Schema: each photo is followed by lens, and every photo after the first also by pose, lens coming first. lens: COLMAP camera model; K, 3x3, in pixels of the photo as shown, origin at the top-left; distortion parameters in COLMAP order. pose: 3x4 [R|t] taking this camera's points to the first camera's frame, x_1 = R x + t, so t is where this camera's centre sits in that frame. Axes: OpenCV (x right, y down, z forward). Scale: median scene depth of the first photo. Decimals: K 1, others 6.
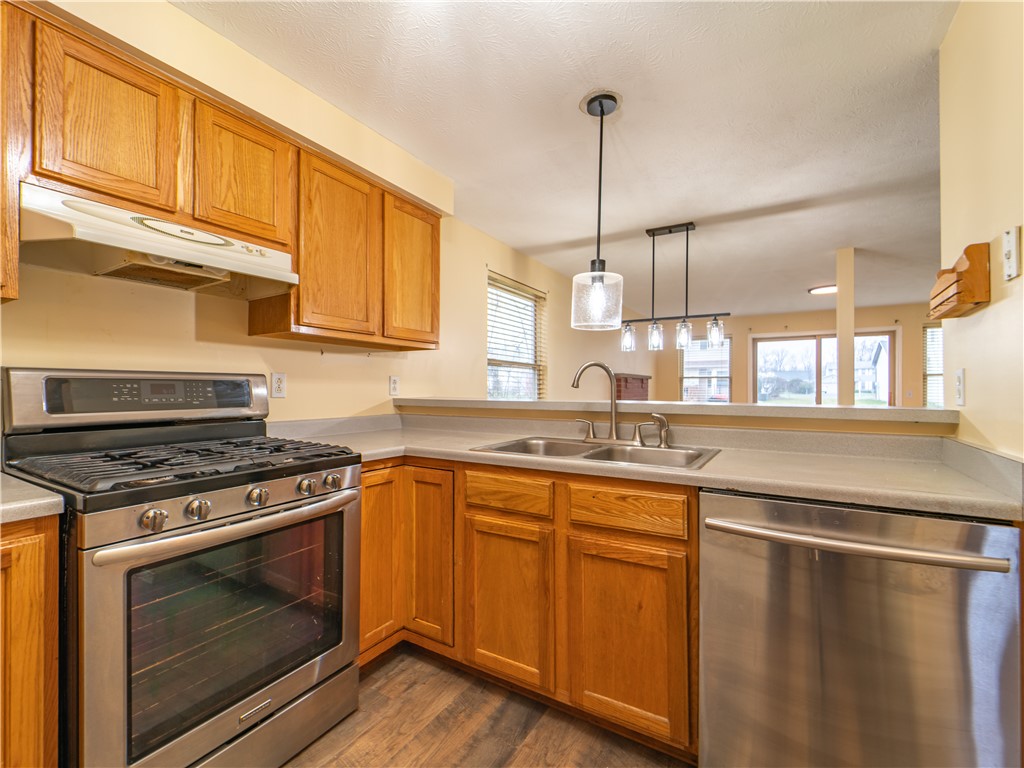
lens RADIAL K [[460.8, 0, 507.3], [0, 460.8, 388.8], [0, 0, 1]] dist [0.004048, -0.001527]
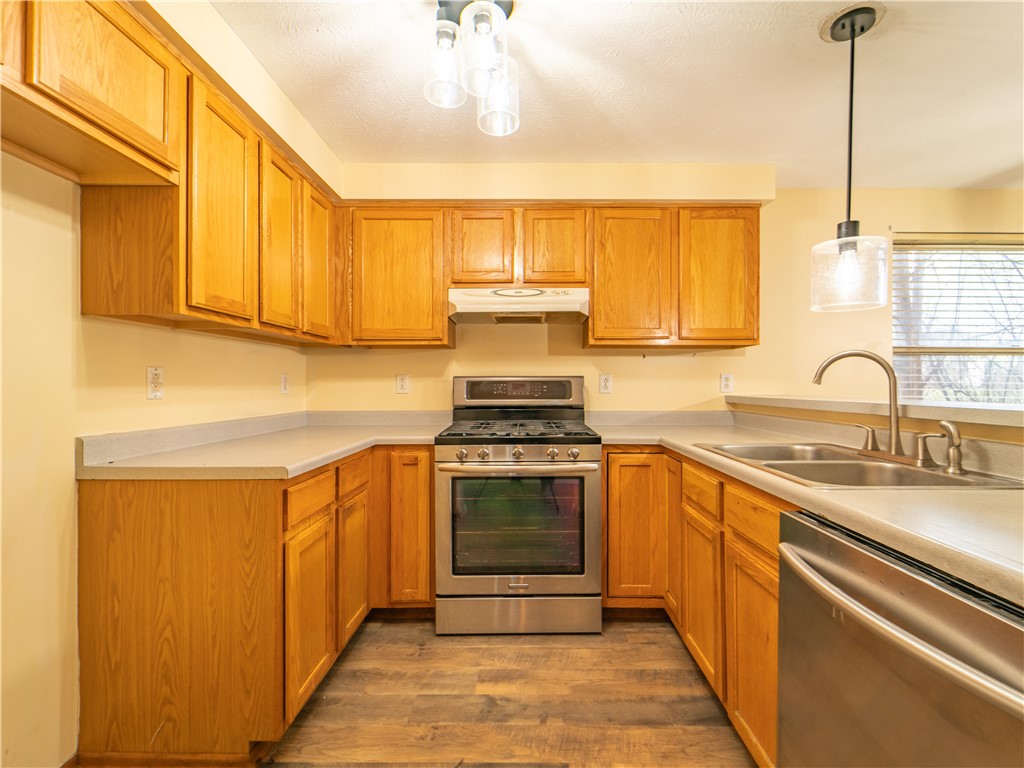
lens RADIAL K [[460.8, 0, 518.7], [0, 460.8, 383.2], [0, 0, 1]] dist [0.004048, -0.001527]
pose [[0.524037, -0.008162, -0.851657, 0.577217], [0.002139, 0.999964, -0.008268, 0.001396], [0.851693, 0.002511, 0.524035, 0.108237]]
